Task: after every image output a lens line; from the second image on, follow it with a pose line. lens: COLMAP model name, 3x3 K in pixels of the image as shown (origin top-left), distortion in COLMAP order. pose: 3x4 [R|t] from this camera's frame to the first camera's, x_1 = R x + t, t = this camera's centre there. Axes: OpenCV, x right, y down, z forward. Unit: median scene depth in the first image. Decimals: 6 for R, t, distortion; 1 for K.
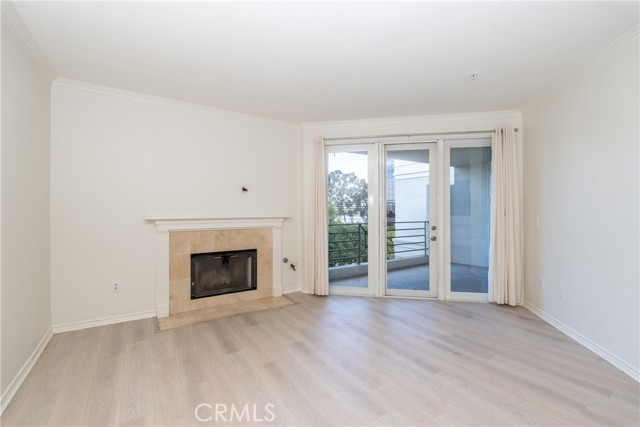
lens RADIAL K [[286.1, 0, 317.4], [0, 286.1, 206.7], [0, 0, 1]] dist [-0.000527, 0.000015]
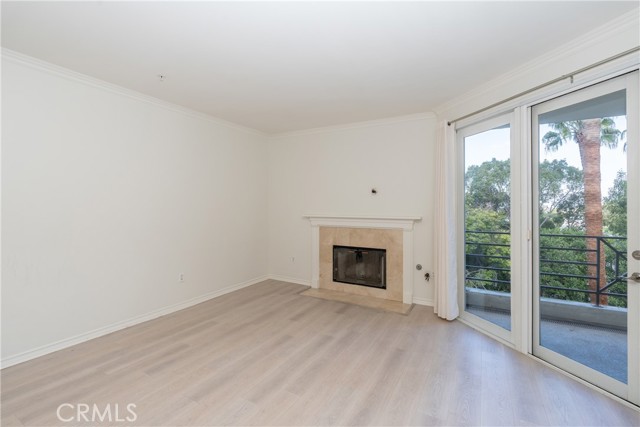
lens RADIAL K [[286.1, 0, 317.4], [0, 286.1, 206.7], [0, 0, 1]] dist [-0.000527, 0.000015]
pose [[0.450128, -0.001052, -0.892963, 0.585089], [0.003304, 0.999994, 0.000487, -0.004775], [0.892958, -0.003169, 0.450129, 0.330104]]
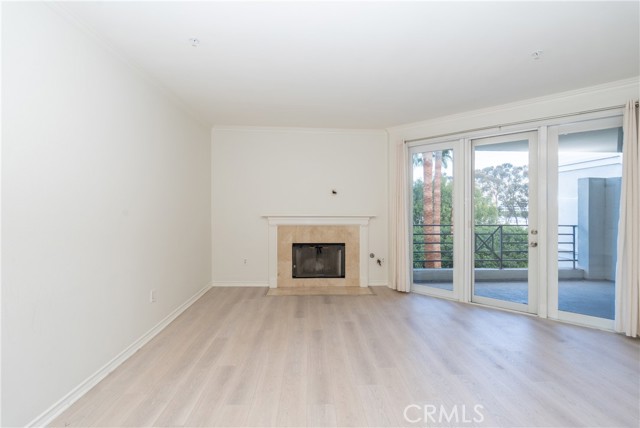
lens RADIAL K [[283.7, 0, 318.5], [0, 283.7, 209.9], [0, 0, 1]] dist [0.000033, 0.000066]
pose [[0.862036, 0.004553, -0.506827, 0.281143], [0.000988, 0.999943, 0.010664, -0.000522], [0.506847, -0.009694, 0.861982, -0.047416]]
